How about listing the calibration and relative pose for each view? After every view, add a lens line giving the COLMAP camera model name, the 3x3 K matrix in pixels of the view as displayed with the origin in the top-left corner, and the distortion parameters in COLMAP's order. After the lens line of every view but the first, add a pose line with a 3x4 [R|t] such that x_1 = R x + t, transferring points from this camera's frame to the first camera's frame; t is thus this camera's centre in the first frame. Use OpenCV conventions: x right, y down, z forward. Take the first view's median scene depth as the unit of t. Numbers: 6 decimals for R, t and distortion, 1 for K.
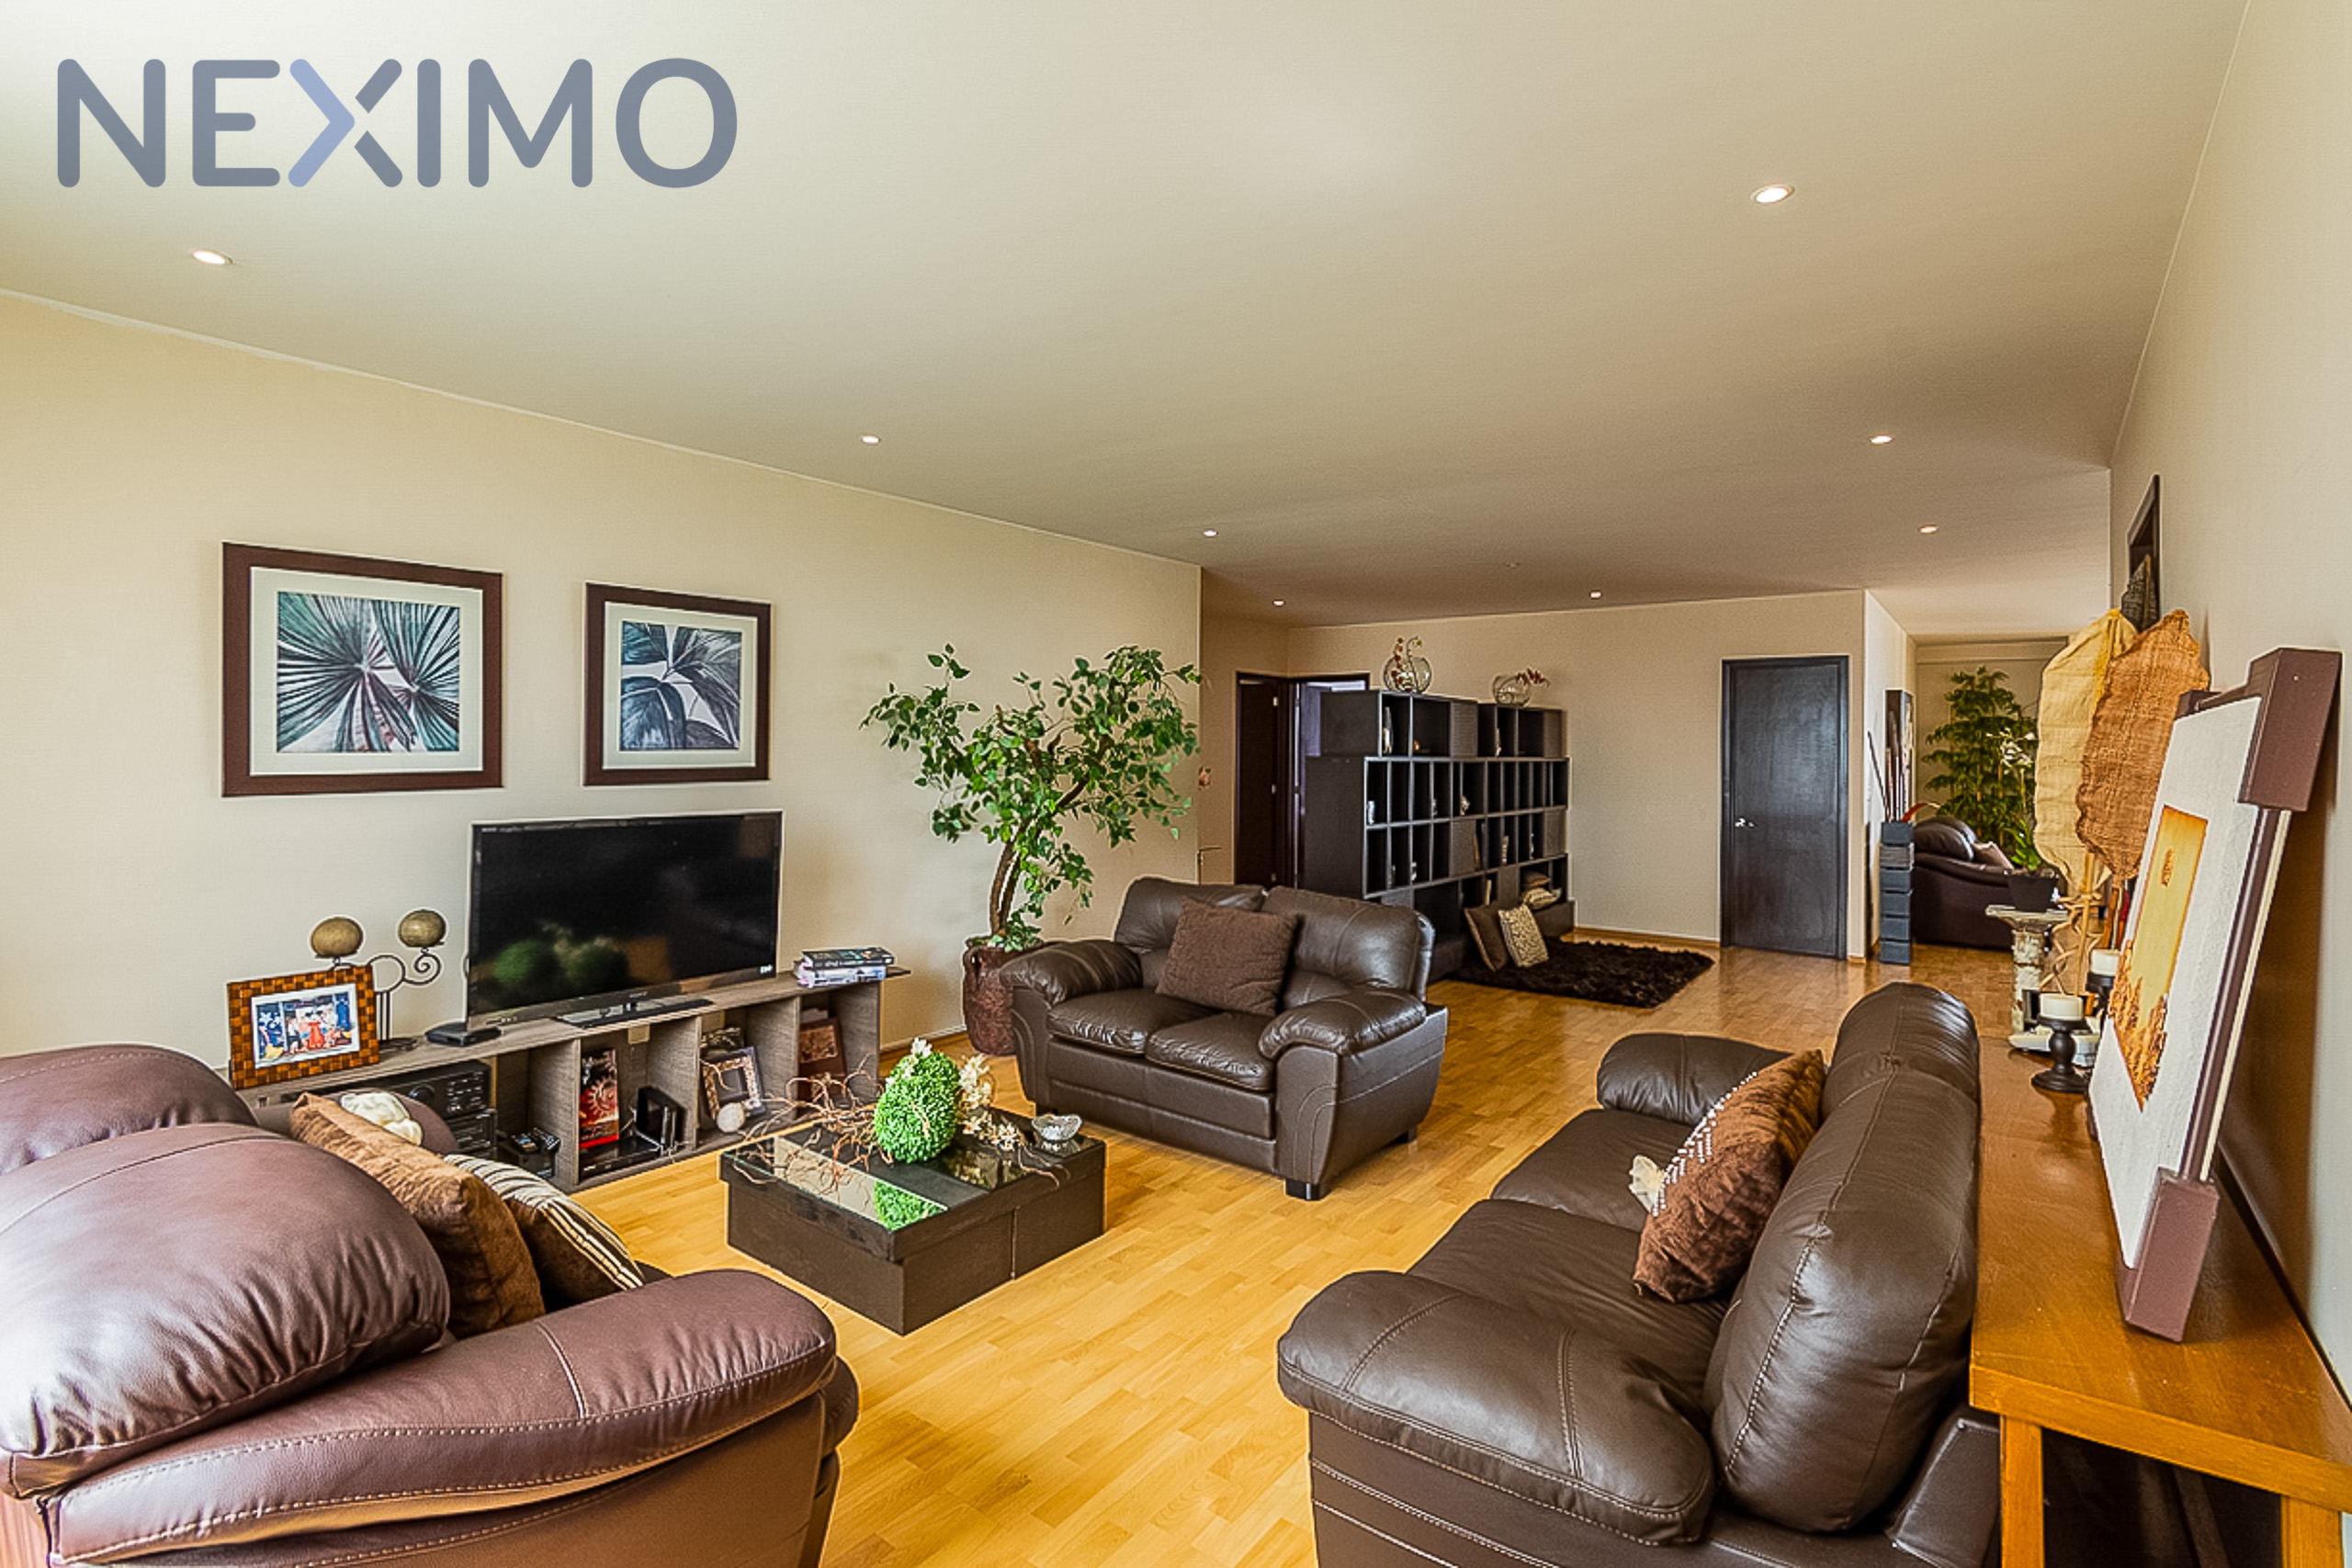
lens RADIAL K [[1074.7, 0, 1181.5], [0, 1074.7, 747.3], [0, 0, 1]] dist [0.000400, 0.000092]
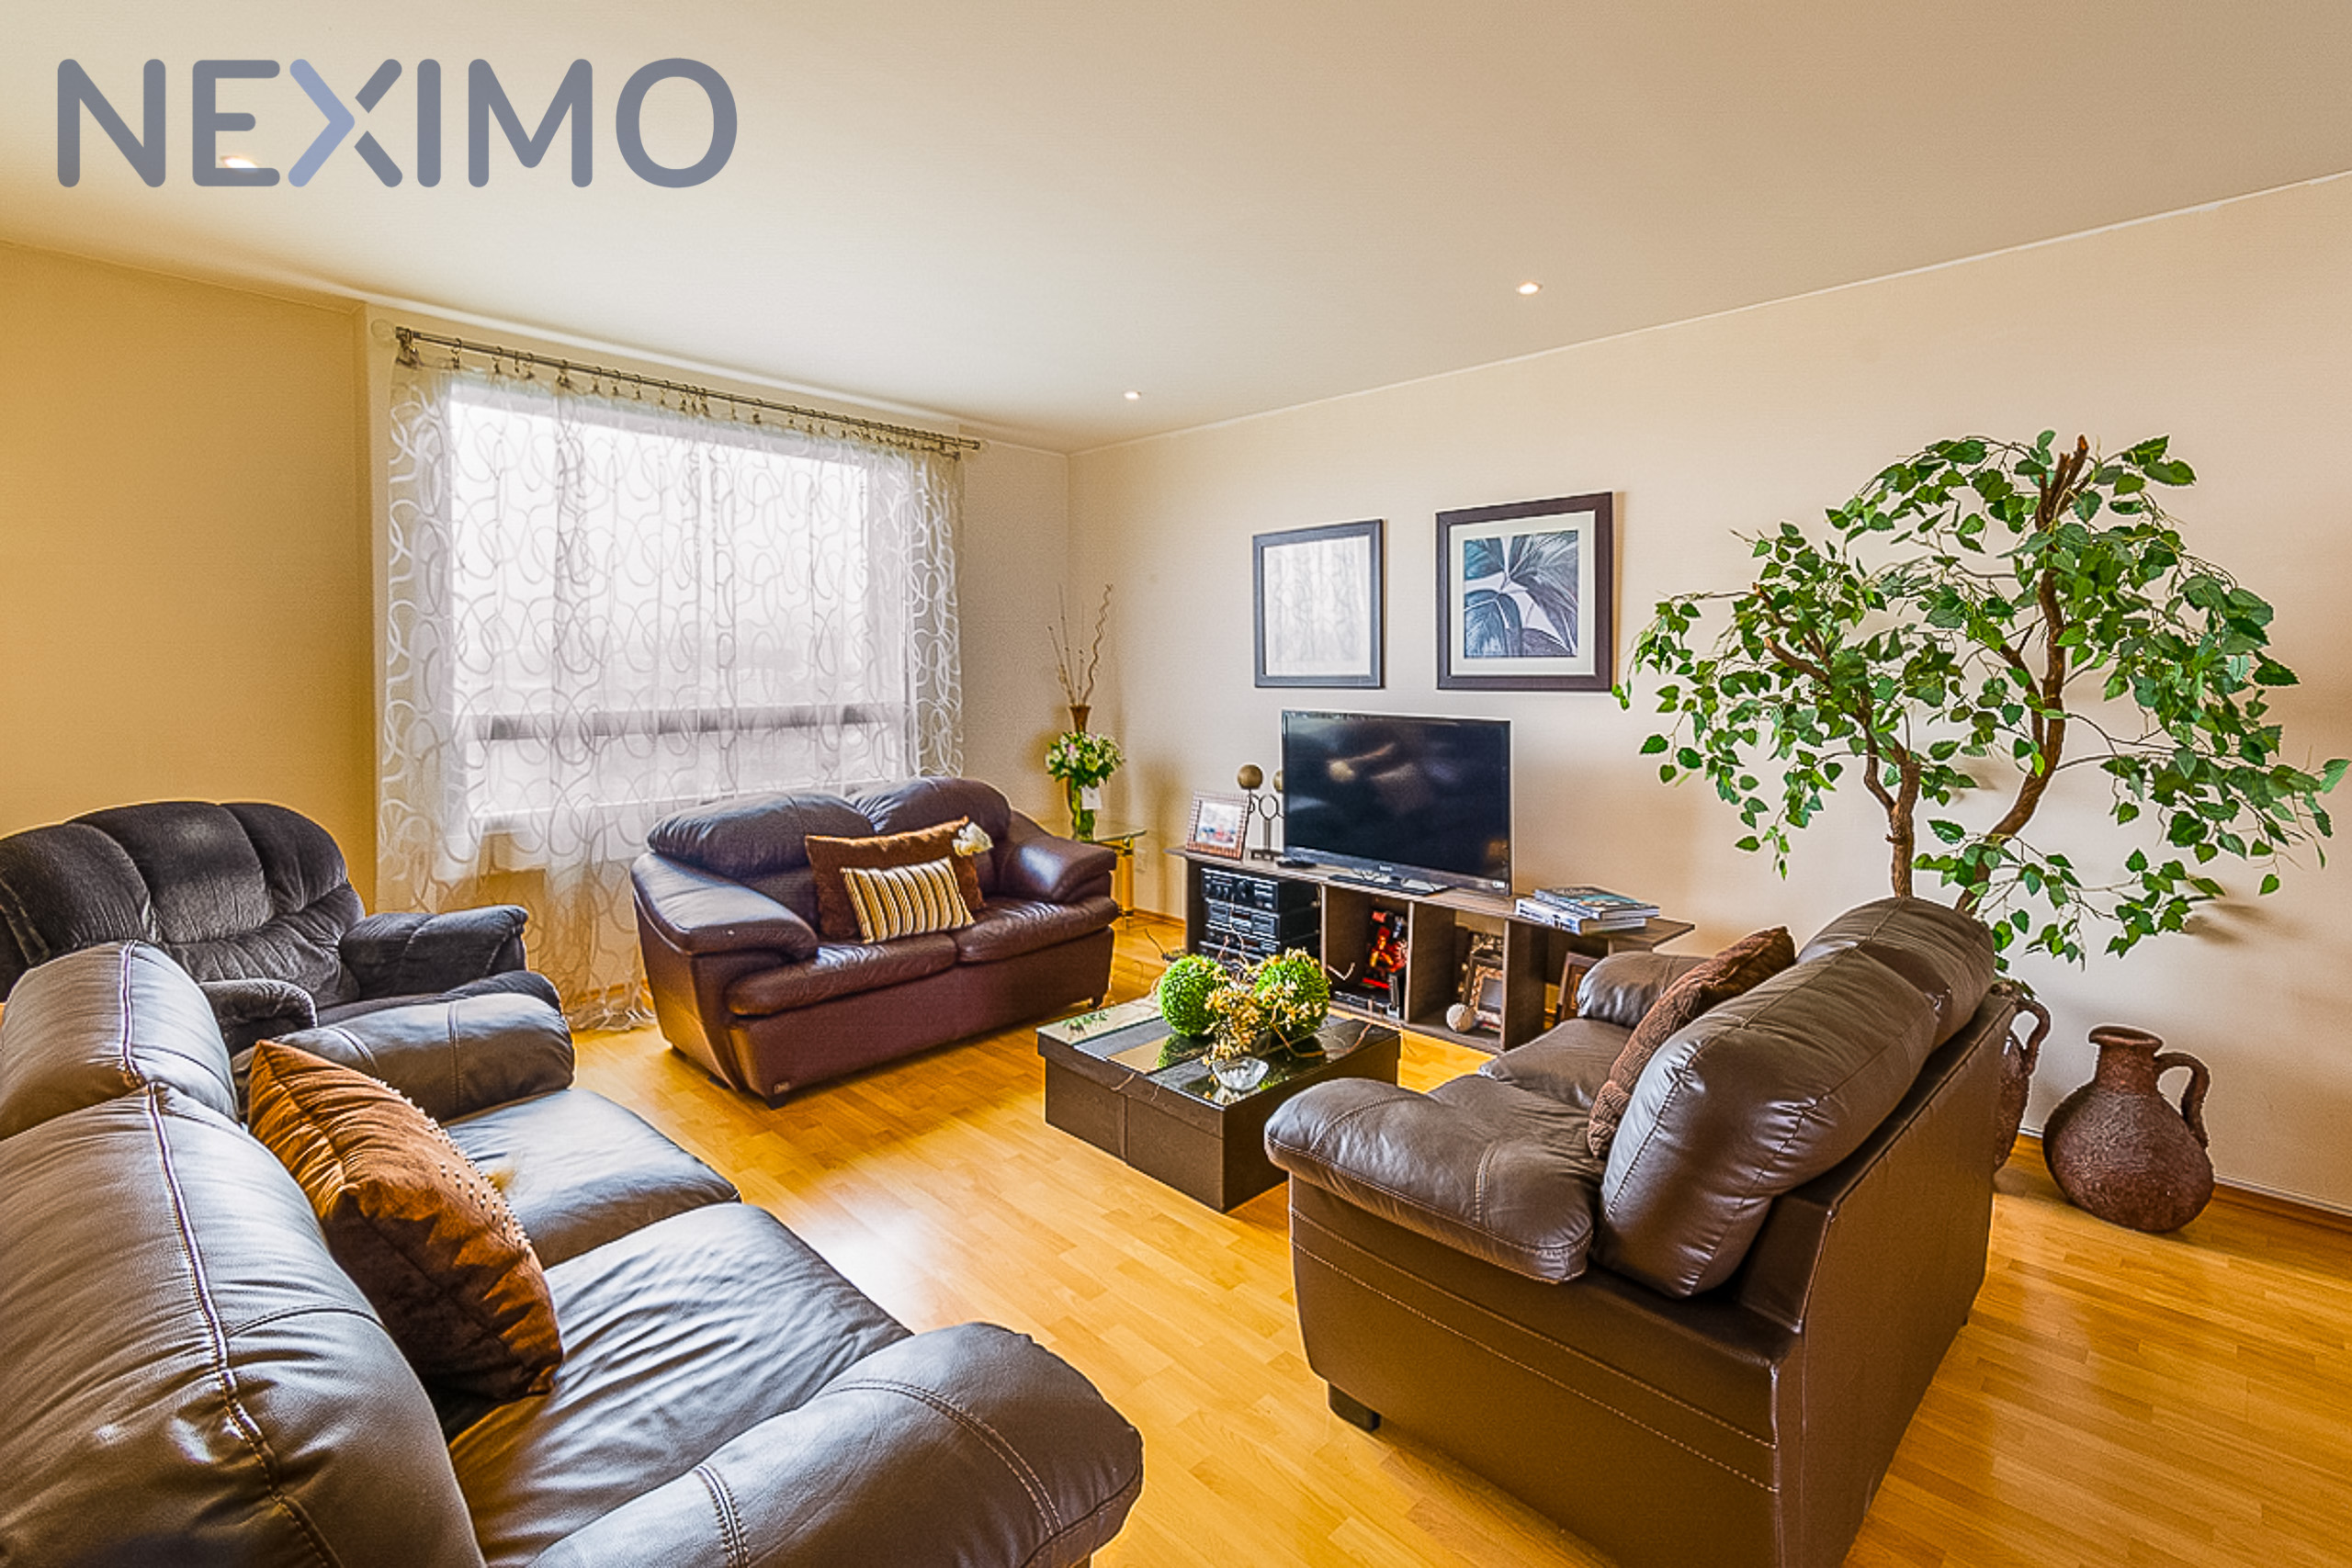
lens RADIAL K [[1078.3, 0, 1170.3], [0, 1078.3, 685.1], [0, 0, 1]] dist [0.000781, 0.000021]
pose [[-0.146361, -0.012375, -0.989154, 0.598337], [-0.025543, 0.999636, -0.008726, 0.046451], [0.988901, 0.023989, -0.146623, 0.852429]]
